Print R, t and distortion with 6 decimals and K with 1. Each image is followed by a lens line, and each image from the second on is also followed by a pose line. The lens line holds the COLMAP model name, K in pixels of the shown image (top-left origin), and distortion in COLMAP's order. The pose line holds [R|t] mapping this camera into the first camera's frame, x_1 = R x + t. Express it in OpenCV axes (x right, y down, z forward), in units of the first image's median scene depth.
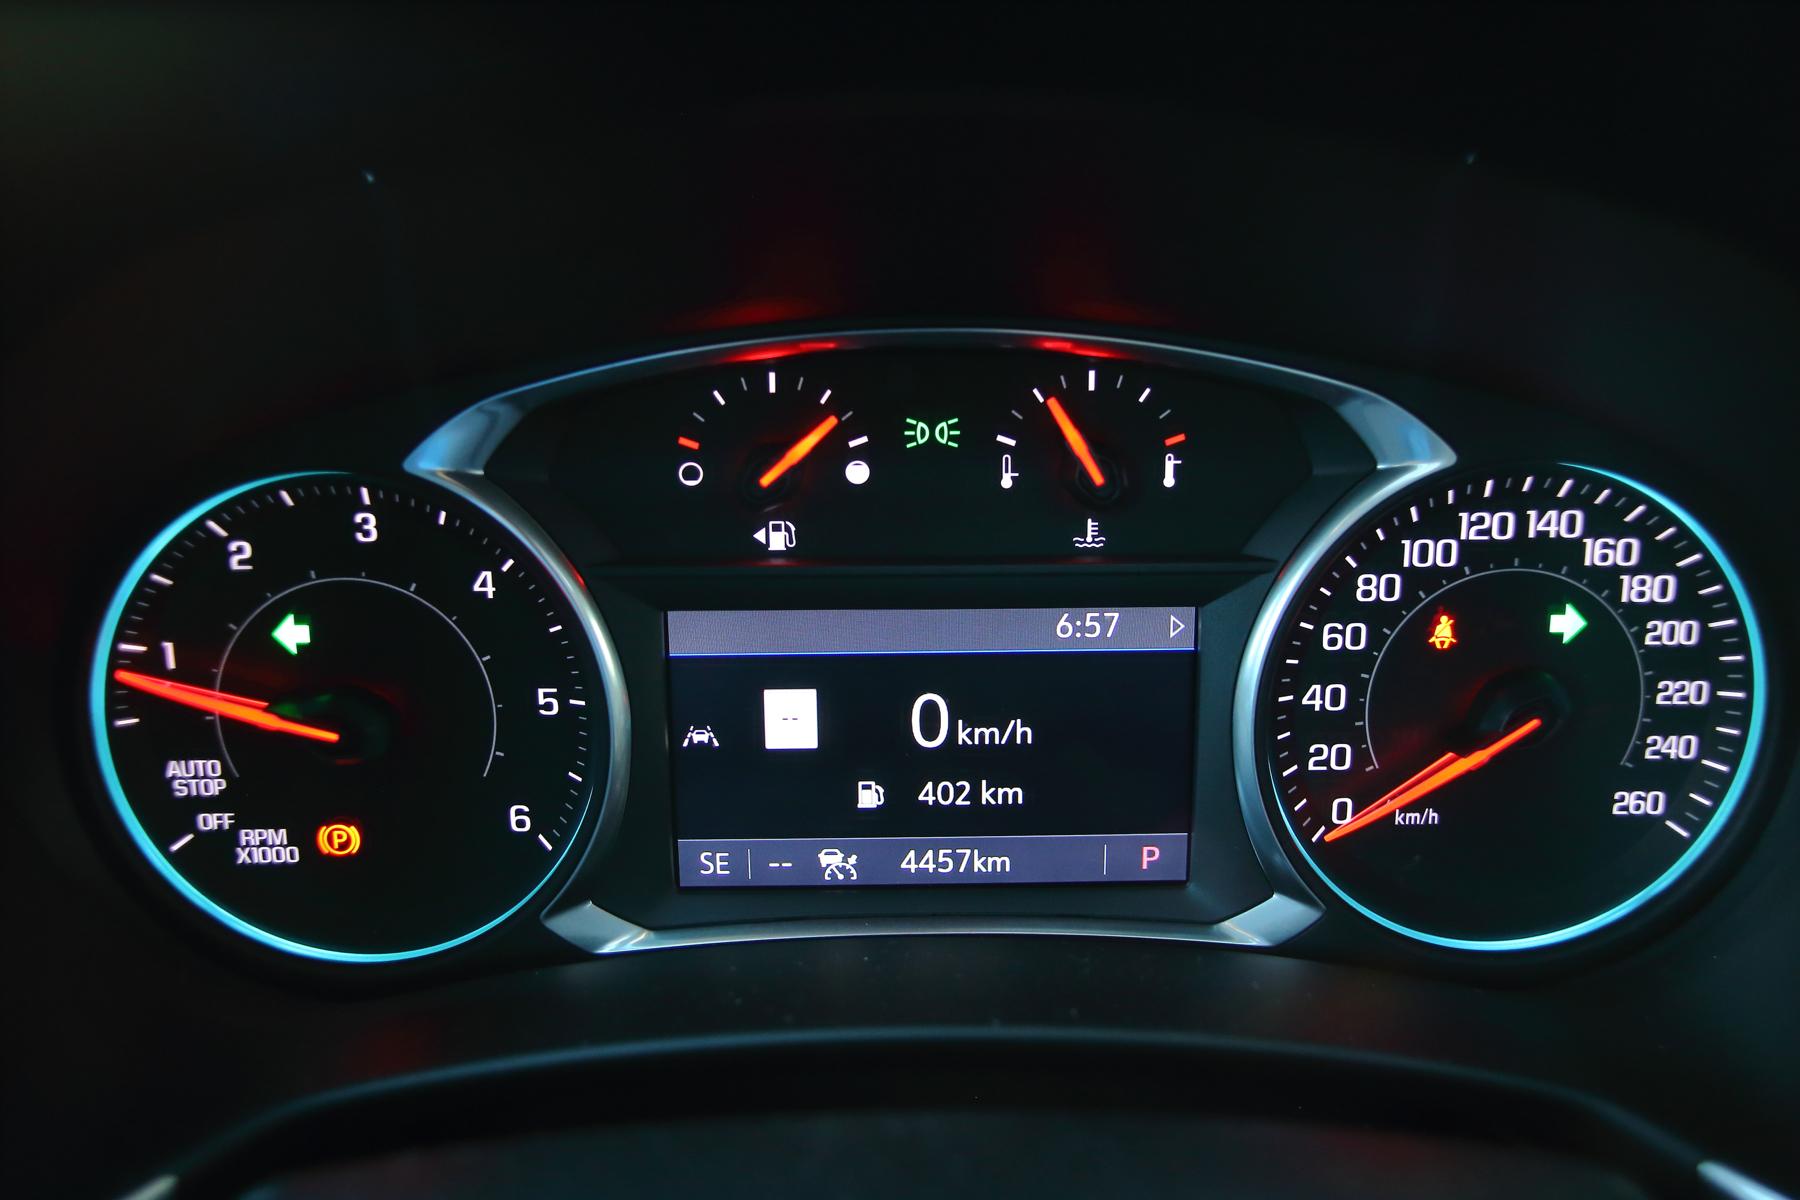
lens RADIAL K [[1391.1, 0, 900.0], [0, 1391.1, 600.0], [0, 0, 1]] dist [-0.006302, -0.001768]
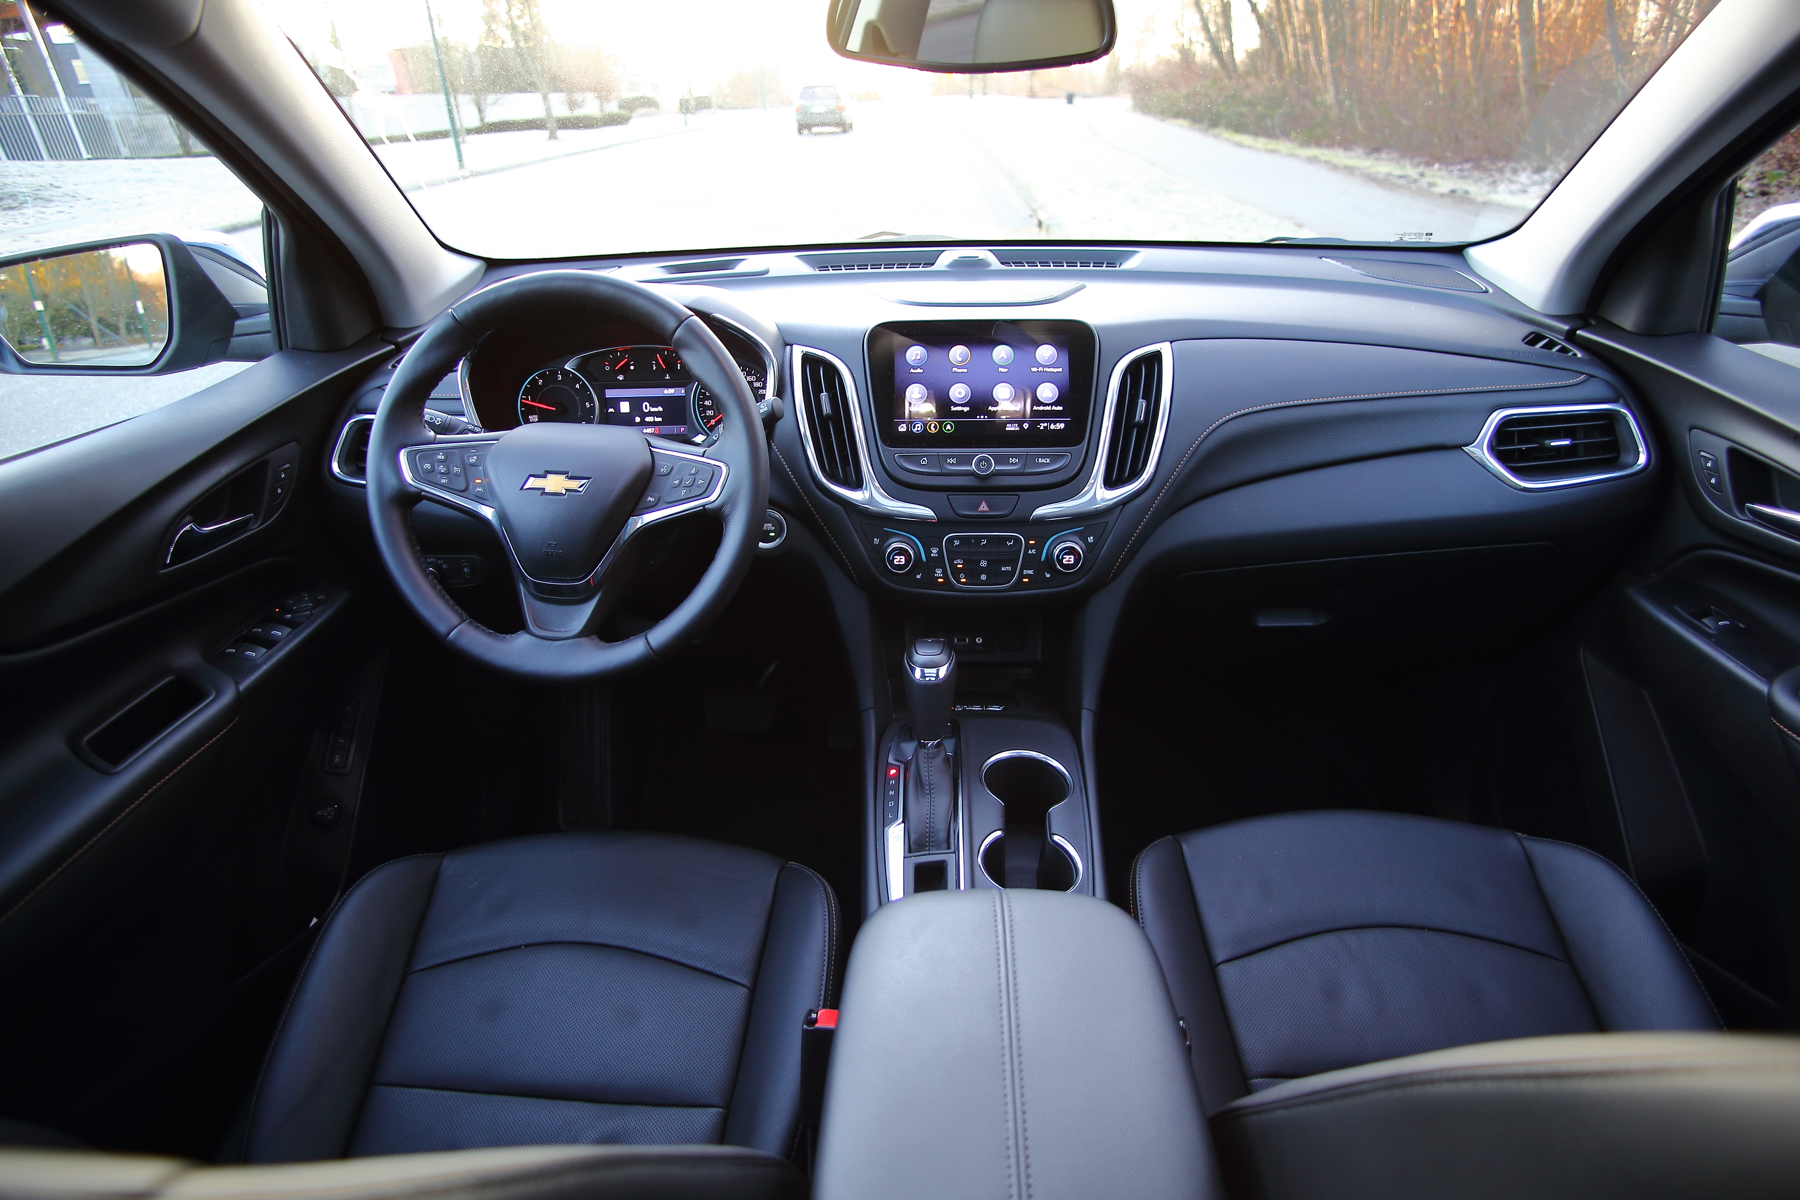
lens RADIAL K [[1028.8, 0, 900.0], [0, 1028.8, 600.0], [0, 0, 1]] dist [-0.093284, 0.000984]
pose [[0.999118, 0.007584, -0.041293, 1.377926], [-0.003881, 0.996022, 0.089026, 0.545672], [0.041804, -0.088787, 0.995173, -3.652647]]
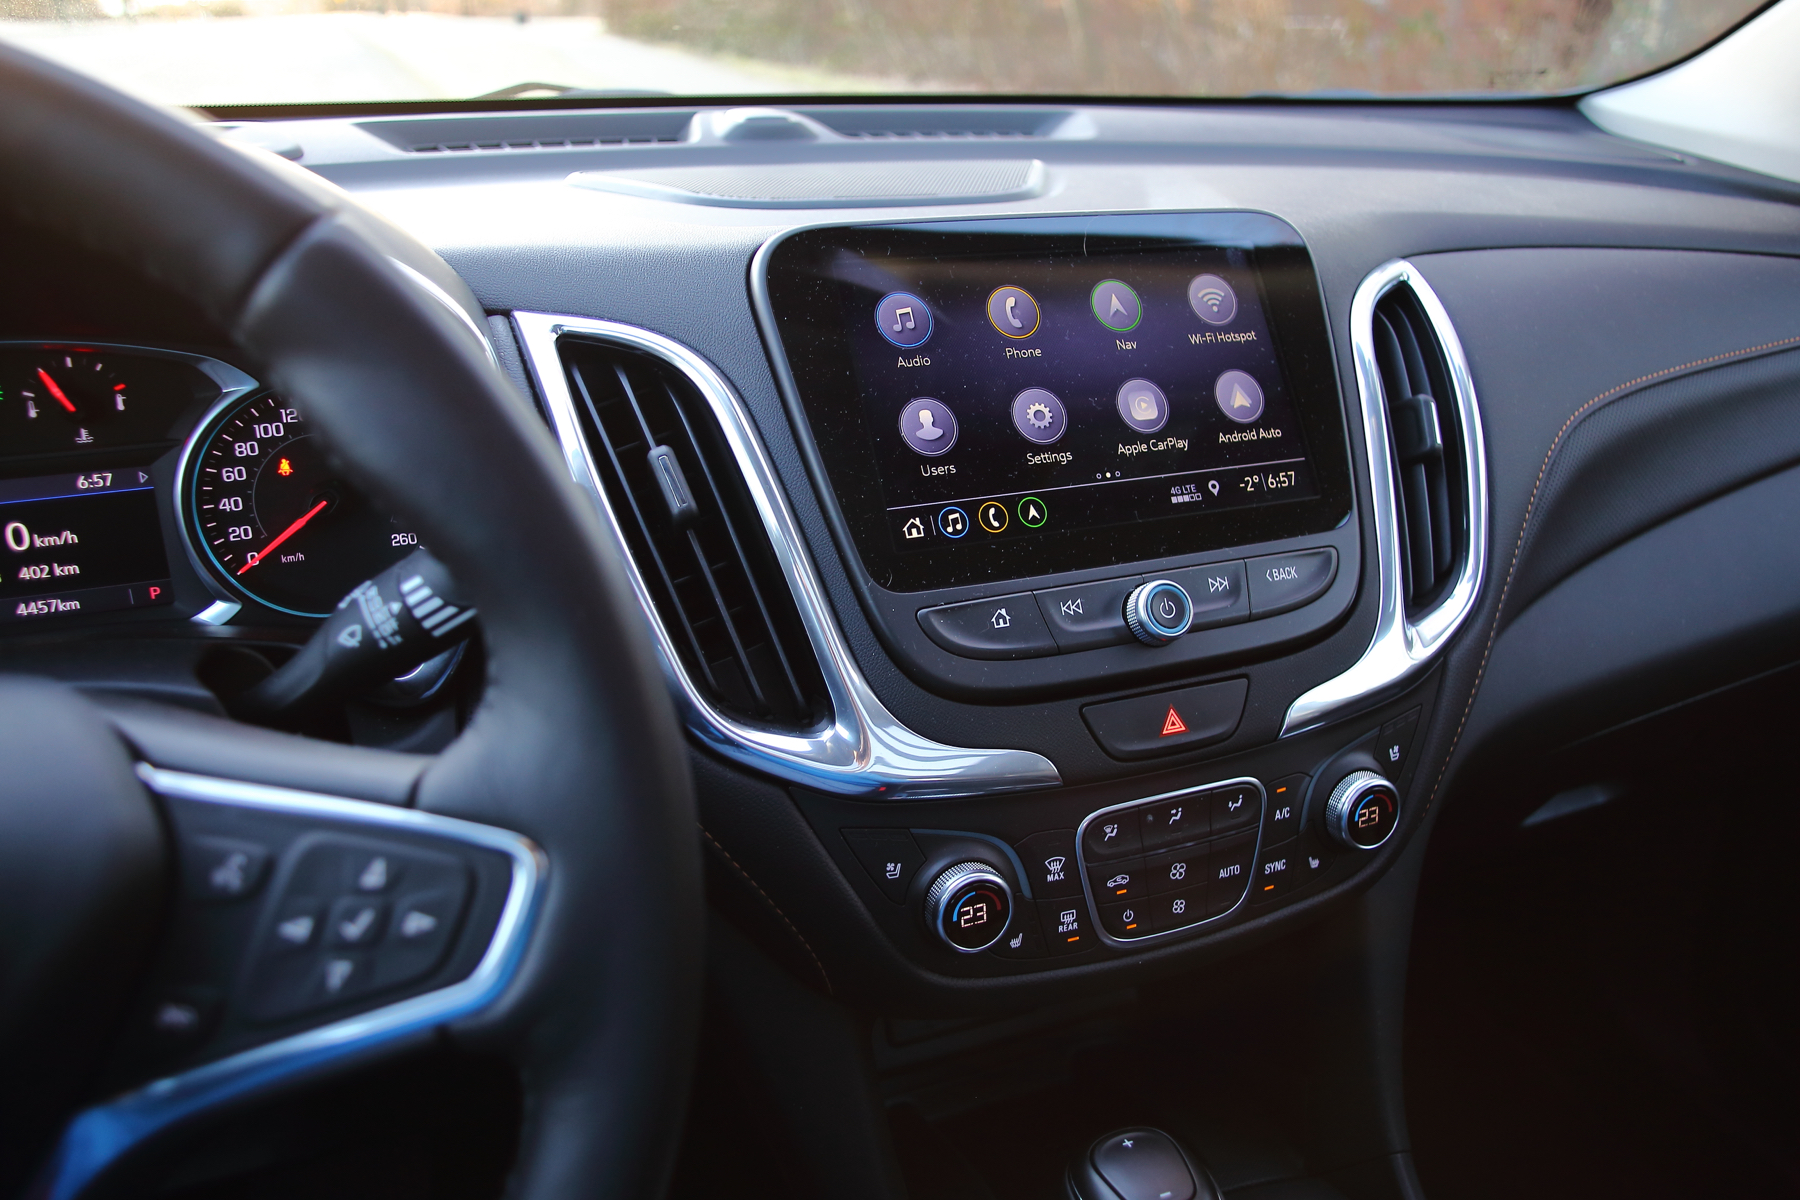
lens RADIAL K [[1275.1, 0, 900.0], [0, 1275.1, 600.0], [0, 0, 1]] dist [-0.057658, -0.000274]
pose [[0.927889, -0.130395, 0.349313, 0.565832], [0.112296, 0.991087, 0.071668, 0.191646], [-0.355544, -0.027274, 0.934261, -1.125649]]
